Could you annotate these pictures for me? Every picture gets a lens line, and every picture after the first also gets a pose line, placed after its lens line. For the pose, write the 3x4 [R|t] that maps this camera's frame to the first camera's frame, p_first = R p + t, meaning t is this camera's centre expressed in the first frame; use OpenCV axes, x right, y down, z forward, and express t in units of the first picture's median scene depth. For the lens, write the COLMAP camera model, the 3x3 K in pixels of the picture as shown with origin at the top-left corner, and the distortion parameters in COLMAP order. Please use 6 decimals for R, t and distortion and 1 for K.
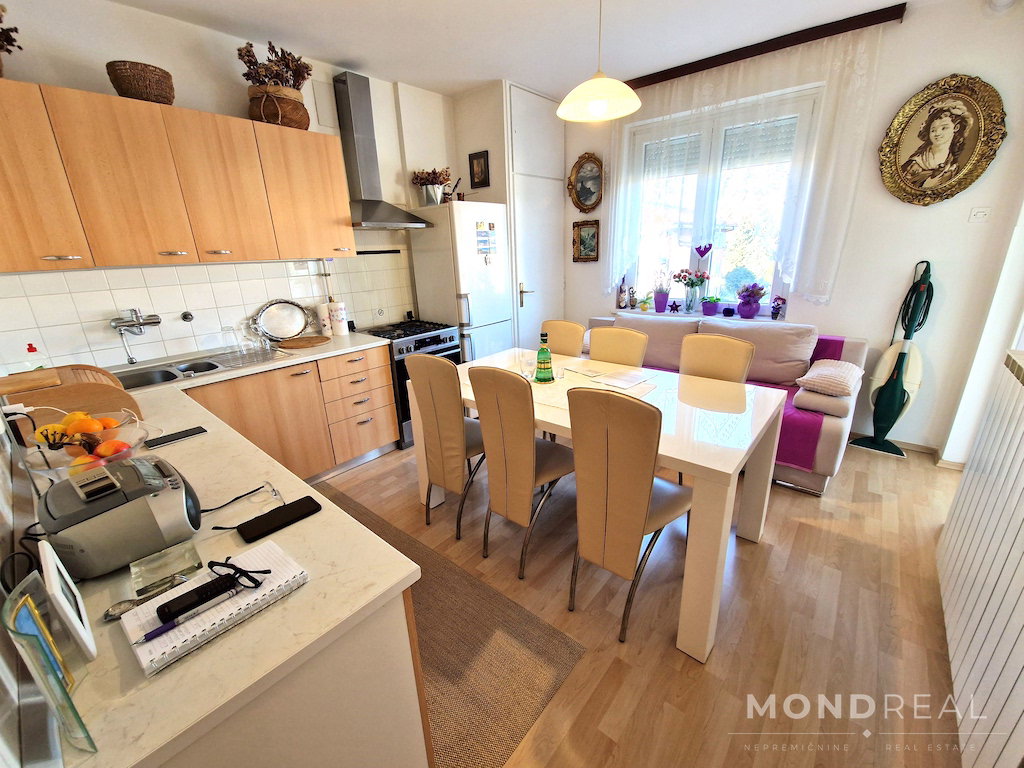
lens RADIAL K [[418.3, 0, 514.7], [0, 418.3, 389.3], [0, 0, 1]] dist [0.001381, -0.005033]
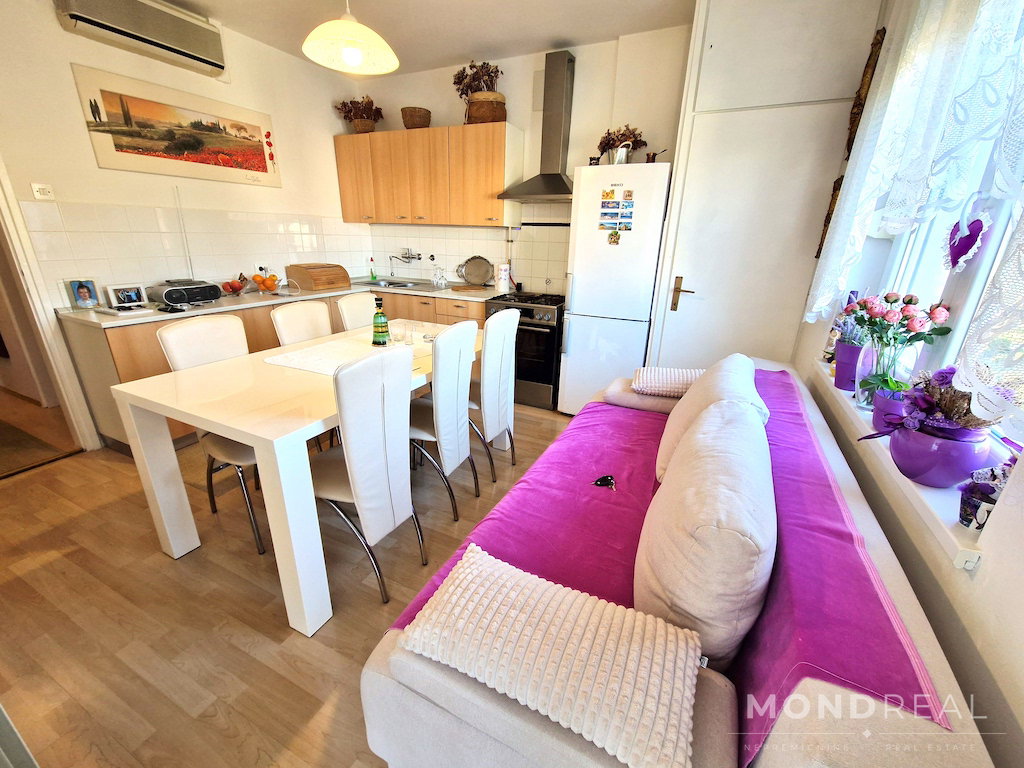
lens RADIAL K [[418.3, 0, 514.7], [0, 418.3, 389.3], [0, 0, 1]] dist [0.001381, -0.005033]
pose [[0.253857, 0.372569, -0.892608, 0.743435], [-0.346096, 0.896727, 0.275859, -0.210898], [0.903202, 0.238899, 0.356585, 0.629926]]
